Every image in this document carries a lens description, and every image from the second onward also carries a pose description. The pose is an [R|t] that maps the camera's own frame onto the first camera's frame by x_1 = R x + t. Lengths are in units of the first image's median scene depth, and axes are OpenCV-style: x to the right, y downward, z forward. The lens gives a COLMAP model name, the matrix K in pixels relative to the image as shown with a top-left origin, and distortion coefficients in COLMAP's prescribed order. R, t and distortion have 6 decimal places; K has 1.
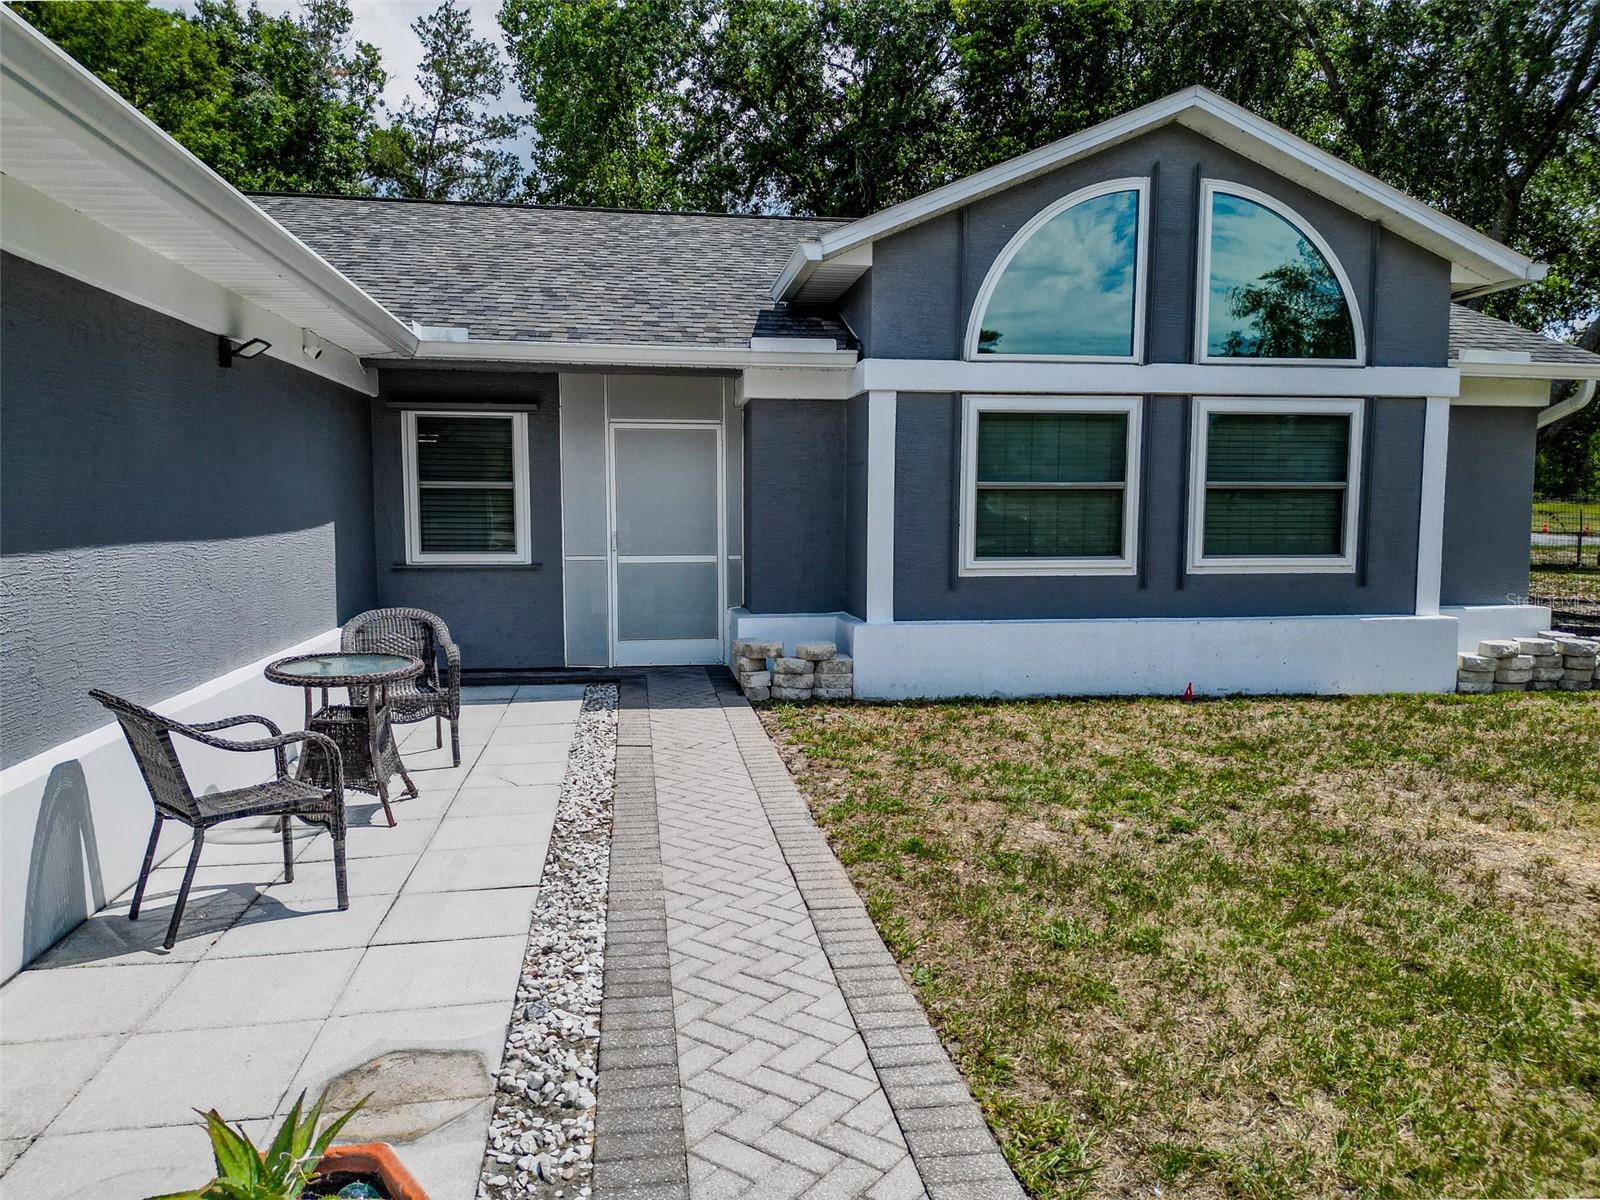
lens RADIAL K [[1141.2, 0, 759.7], [0, 1141.2, 605.4], [0, 0, 1]] dist [0.064153, -0.054643]
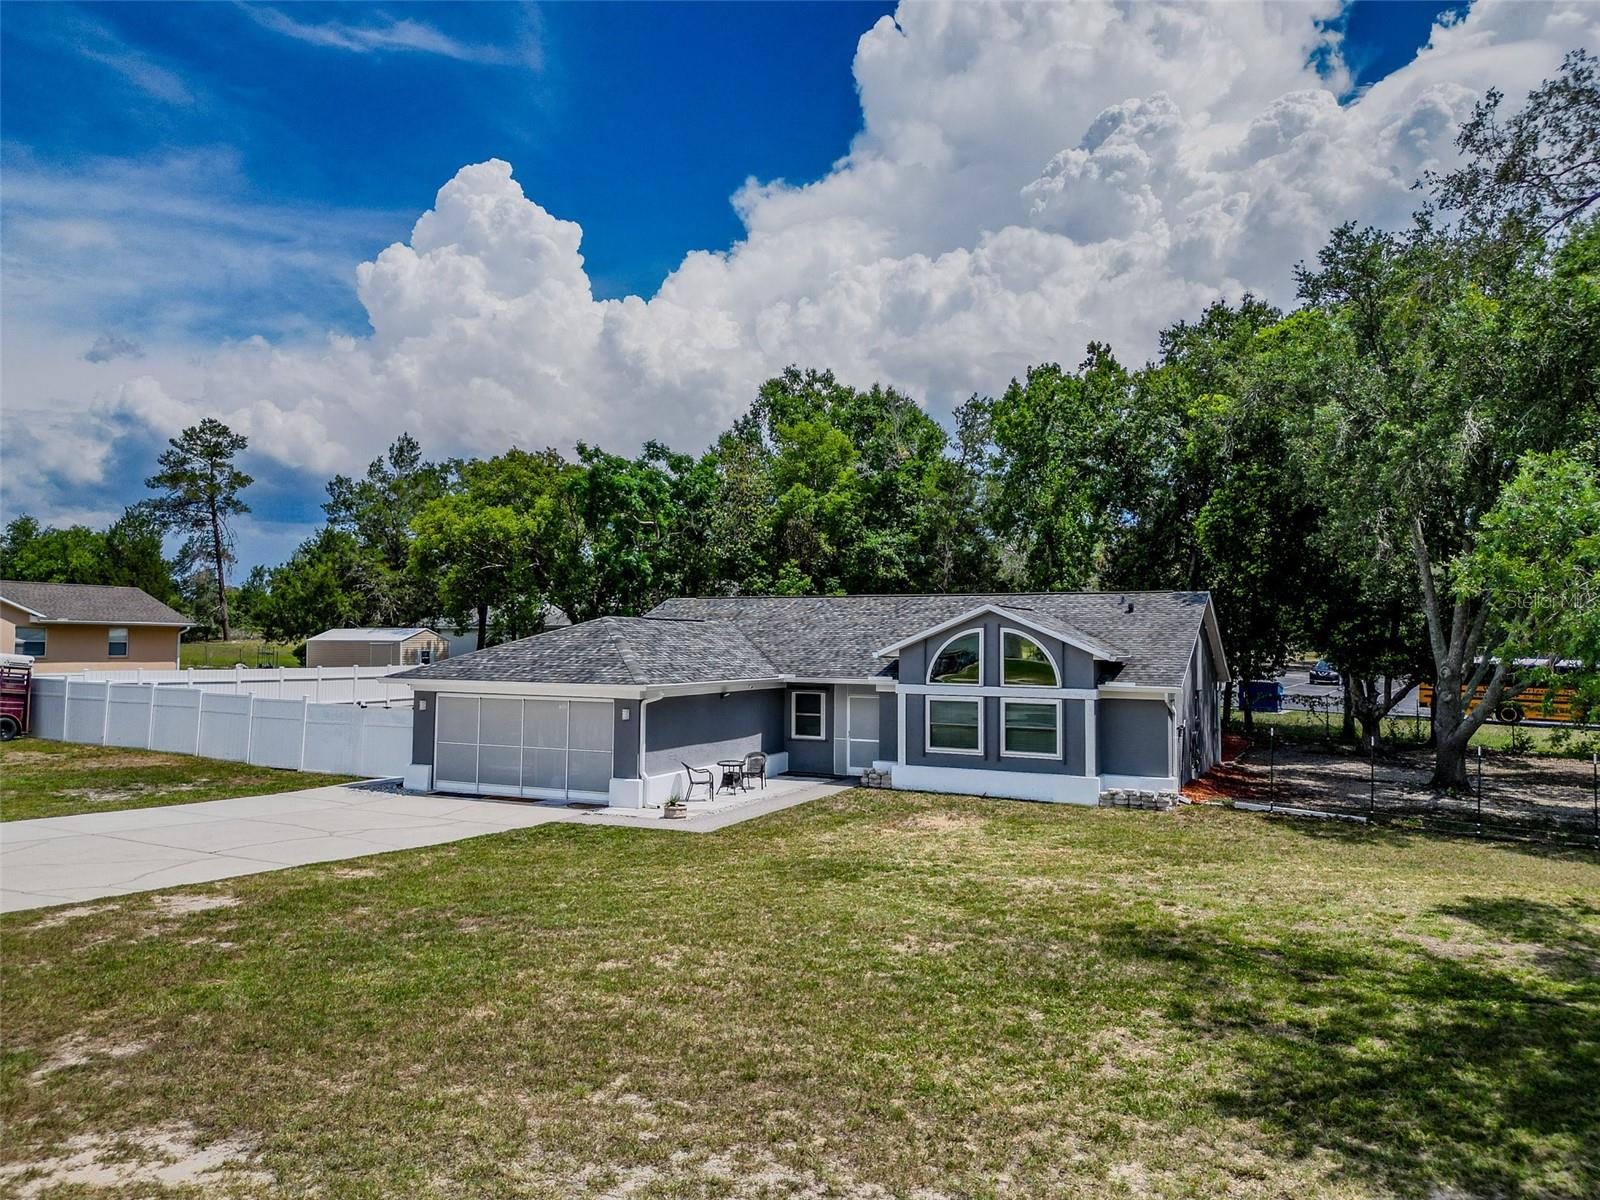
lens RADIAL K [[1141.2, 0, 795.1], [0, 1141.2, 593.1], [0, 0, 1]] dist [0.064153, -0.054643]
pose [[0.825636, -0.020247, -0.563840, 1.589898], [-0.053771, 0.991983, -0.114359, -0.077739], [0.561635, 0.124737, 0.817928, -1.755593]]
